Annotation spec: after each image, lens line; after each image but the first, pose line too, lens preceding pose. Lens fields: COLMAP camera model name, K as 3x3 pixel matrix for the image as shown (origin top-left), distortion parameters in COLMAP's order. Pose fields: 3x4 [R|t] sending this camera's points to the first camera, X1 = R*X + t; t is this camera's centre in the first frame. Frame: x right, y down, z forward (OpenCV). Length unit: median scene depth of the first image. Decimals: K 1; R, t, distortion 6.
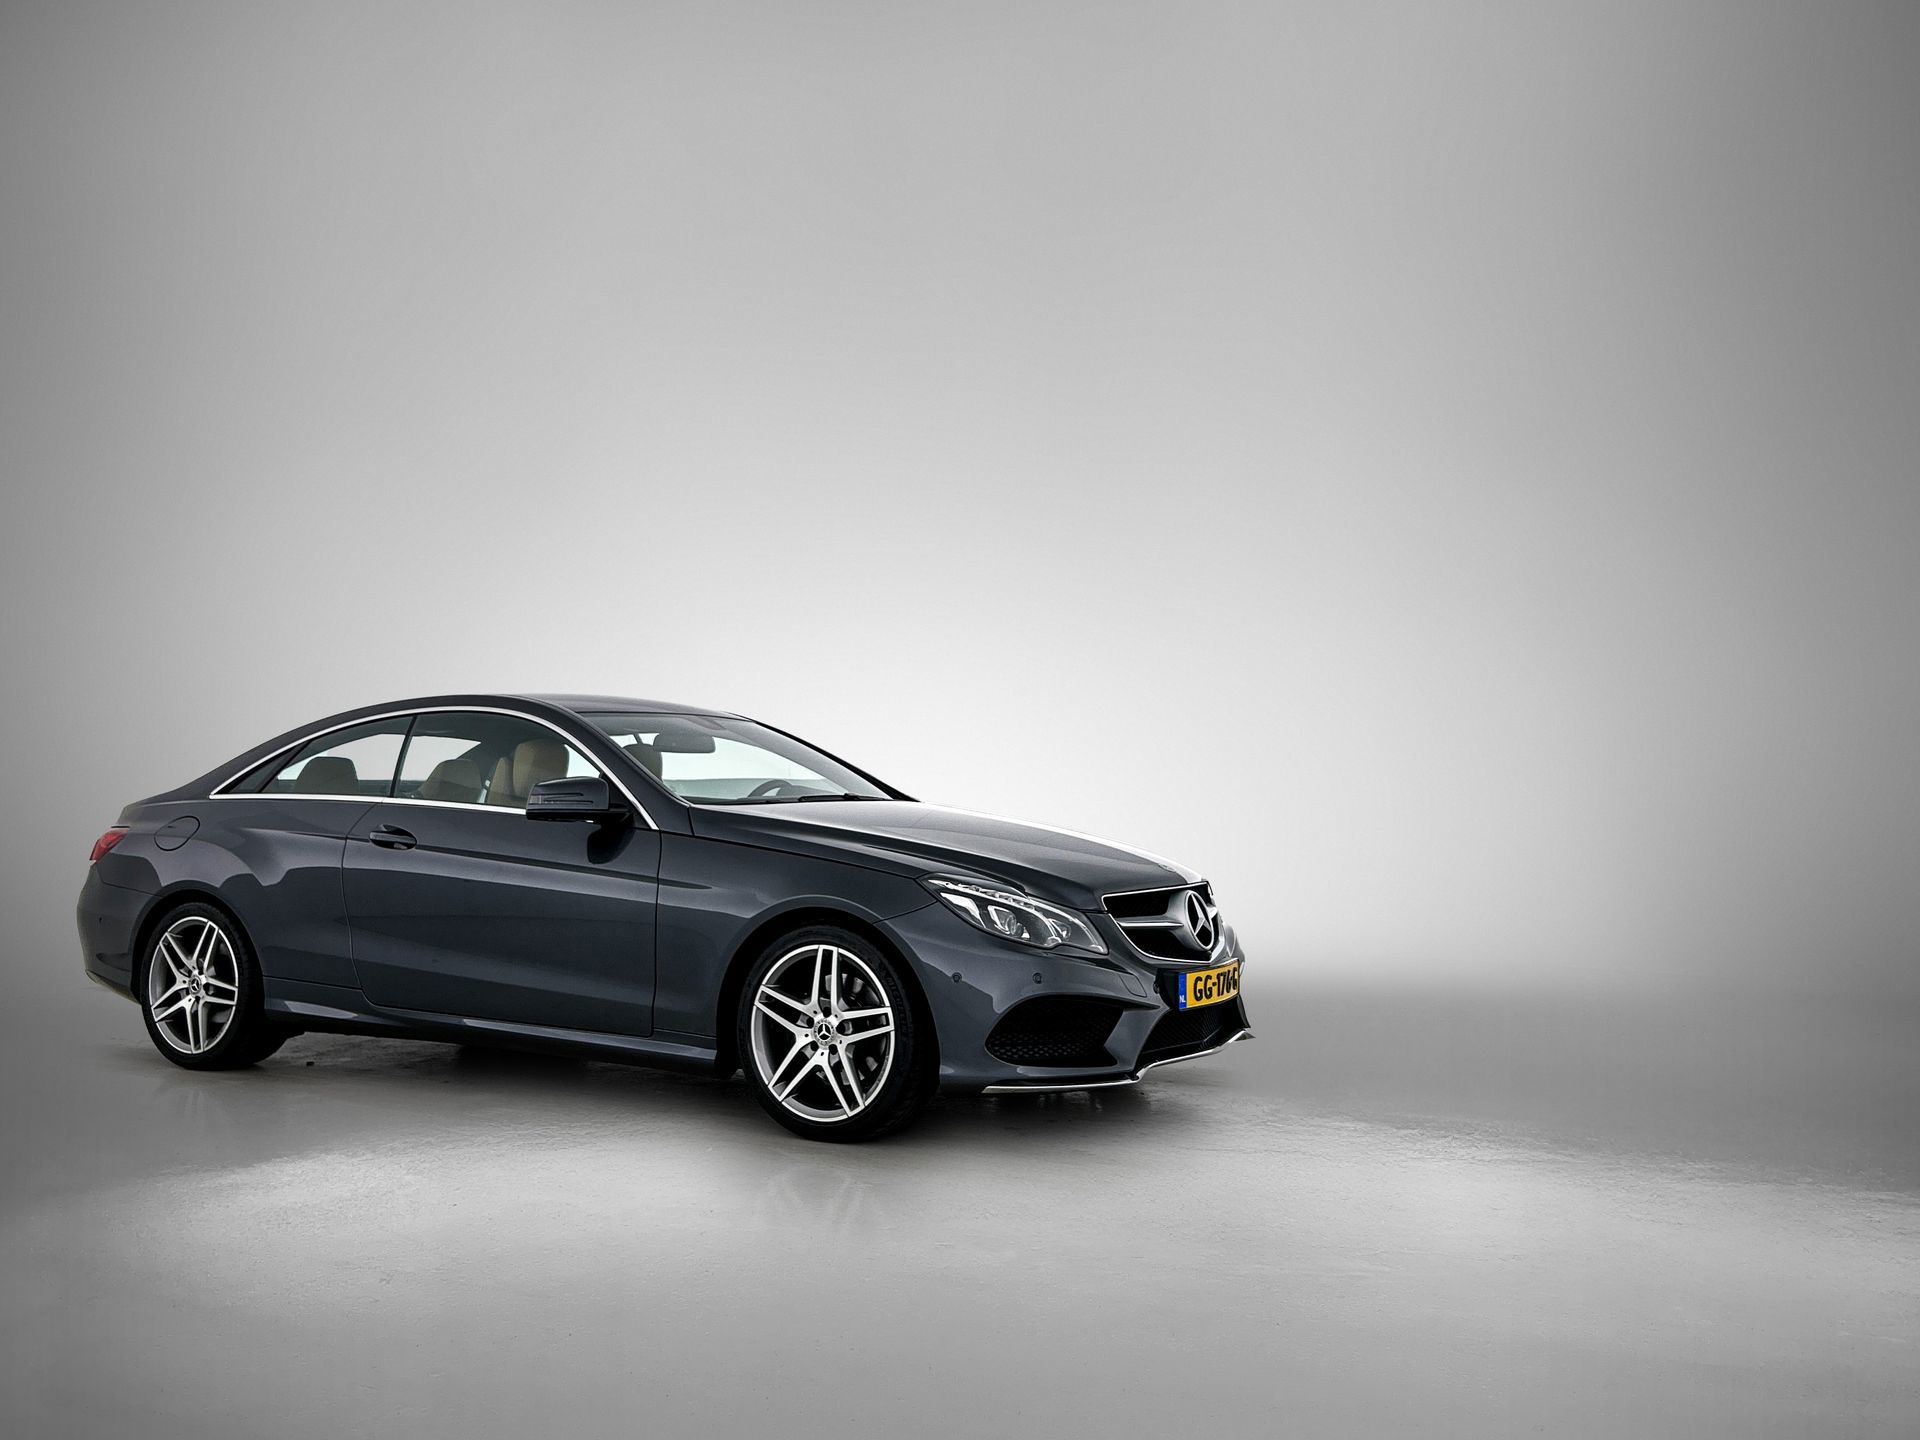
lens RADIAL K [[1449.0, 0, 960.0], [0, 1449.0, 720.0], [0, 0, 1]] dist [0.011843, 0.003264]
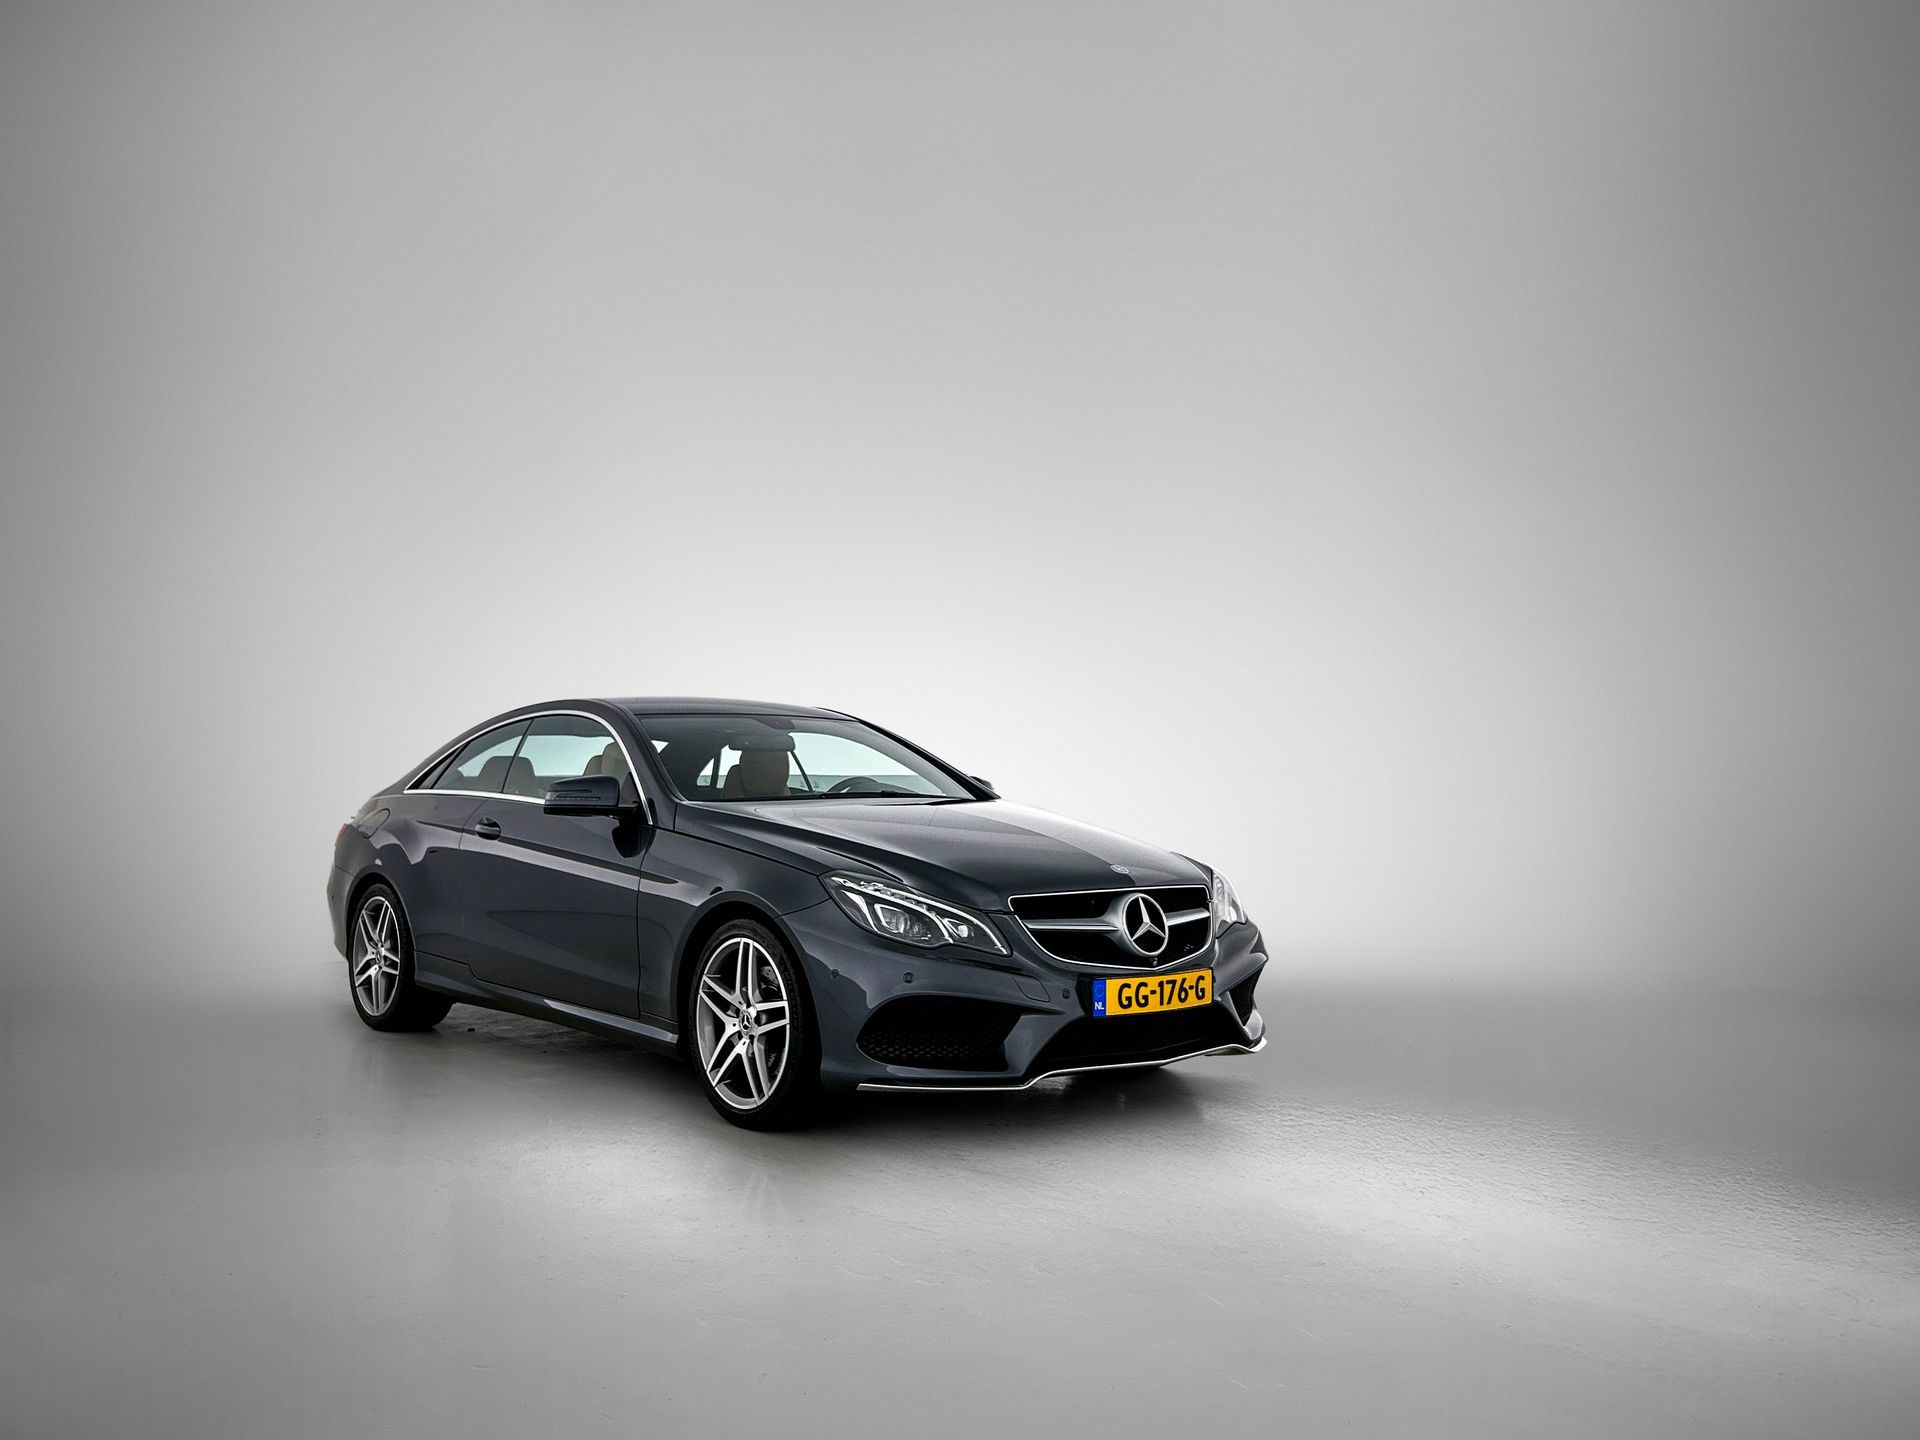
lens RADIAL K [[1461.4, 0, 960.0], [0, 1461.4, 720.0], [0, 0, 1]] dist [-0.007439, -0.002257]
pose [[0.956740, -0.012552, -0.290673, 0.352868], [0.013853, 0.999901, 0.002419, -0.000151], [0.290614, -0.006341, 0.956819, 0.051172]]
